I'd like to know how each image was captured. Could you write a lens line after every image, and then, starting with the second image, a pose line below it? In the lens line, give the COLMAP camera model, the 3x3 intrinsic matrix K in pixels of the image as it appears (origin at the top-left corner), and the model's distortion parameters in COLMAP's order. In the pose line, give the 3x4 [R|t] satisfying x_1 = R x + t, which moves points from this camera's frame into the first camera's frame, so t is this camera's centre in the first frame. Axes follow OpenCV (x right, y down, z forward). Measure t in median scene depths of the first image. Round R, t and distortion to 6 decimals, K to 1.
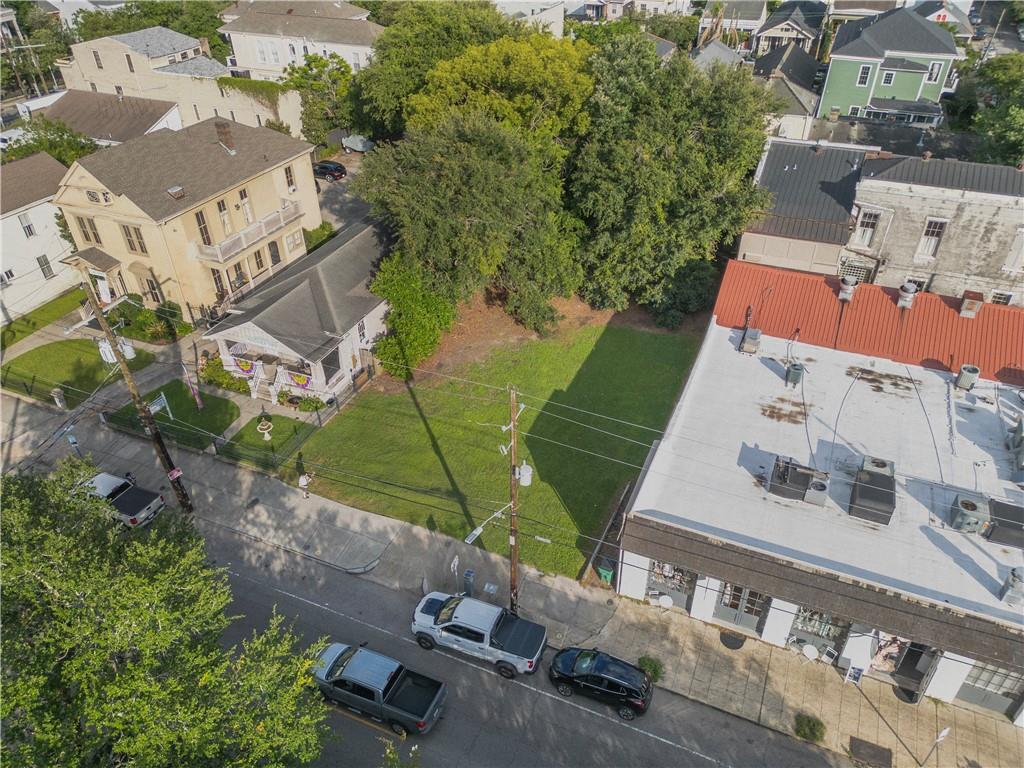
lens RADIAL K [[723.4, 0, 512.0], [0, 723.4, 384.0], [0, 0, 1]] dist [0.069807, -0.073630]
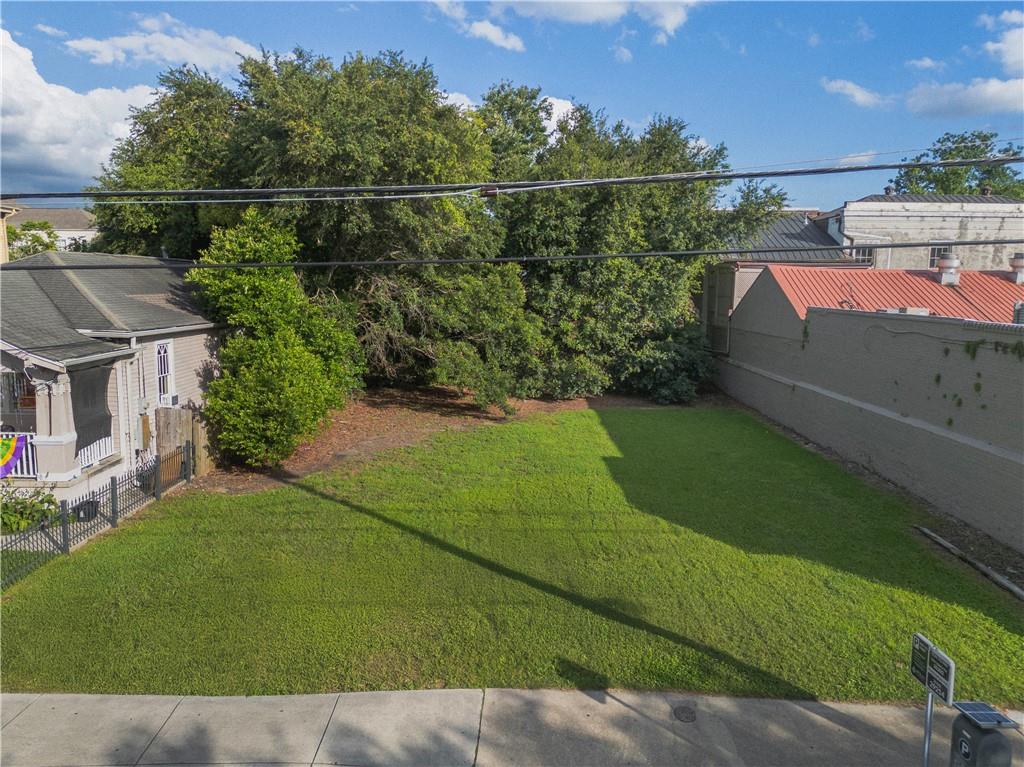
lens RADIAL K [[741.9, 0, 512.0], [0, 741.9, 383.5], [0, 0, 1]] dist [0.066938, -0.065166]
pose [[0.915085, -0.028163, 0.402277, -0.203163], [0.213382, 0.880279, -0.423766, 0.172117], [-0.342181, 0.473620, 0.811539, 0.588451]]
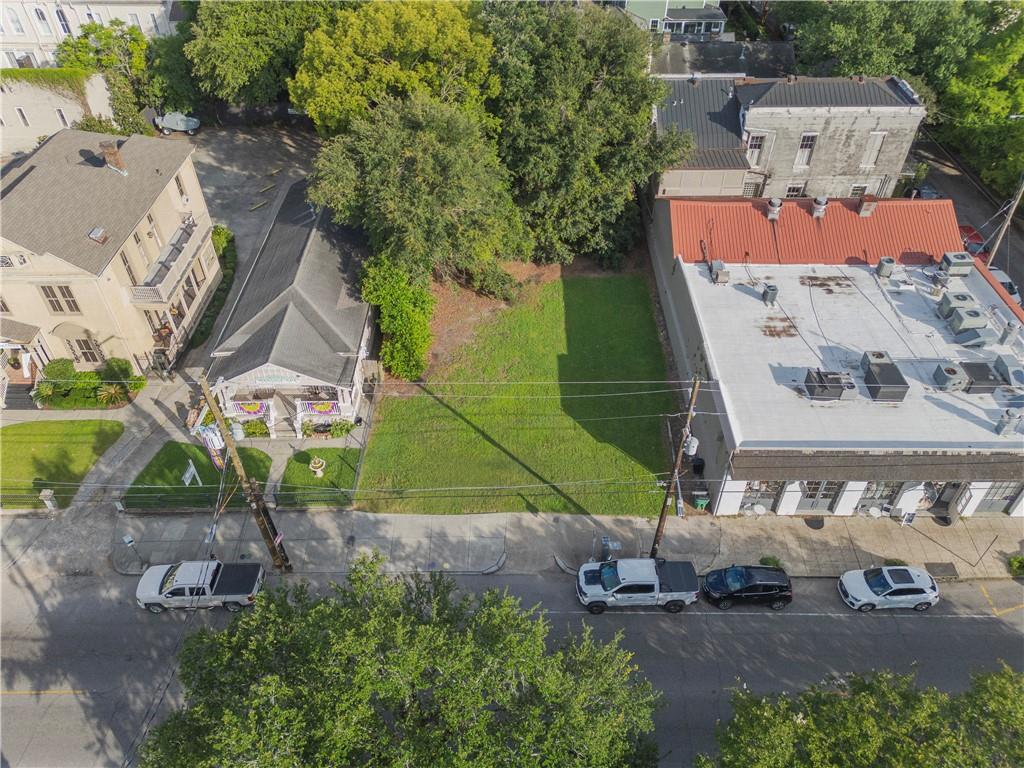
lens RADIAL K [[741.9, 0, 512.0], [0, 741.9, 384.0], [0, 0, 1]] dist [0.066938, -0.065166]
pose [[0.919609, -0.254542, 0.299213, -0.344019], [0.220034, 0.964738, 0.144450, -0.121658], [-0.325431, -0.067000, 0.943189, -0.013421]]
